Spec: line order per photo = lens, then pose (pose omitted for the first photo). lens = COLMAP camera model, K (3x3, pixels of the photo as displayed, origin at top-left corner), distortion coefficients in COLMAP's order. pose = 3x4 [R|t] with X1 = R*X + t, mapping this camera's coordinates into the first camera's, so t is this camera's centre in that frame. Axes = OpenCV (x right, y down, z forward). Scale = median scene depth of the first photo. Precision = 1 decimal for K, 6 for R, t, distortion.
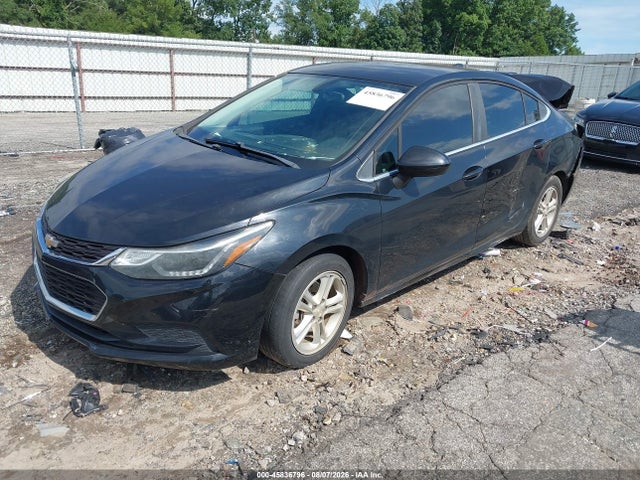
lens RADIAL K [[539.3, 0, 320.0], [0, 539.3, 240.0], [0, 0, 1]] dist [0.012309, -0.018132]
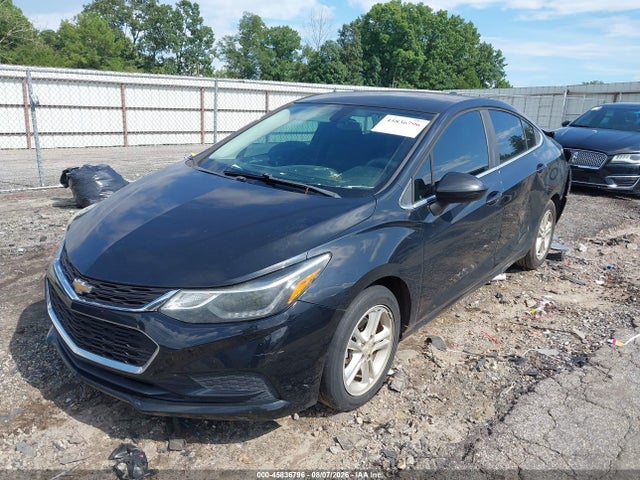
lens RADIAL K [[539.0, 0, 320.0], [0, 539.0, 240.0], [0, 0, 1]] dist [-0.011363, 0.009295]
pose [[0.993357, -0.036902, 0.108994, -0.136604], [0.043153, 0.997522, -0.055560, -0.005366], [-0.106673, 0.059894, 0.992489, 0.043640]]
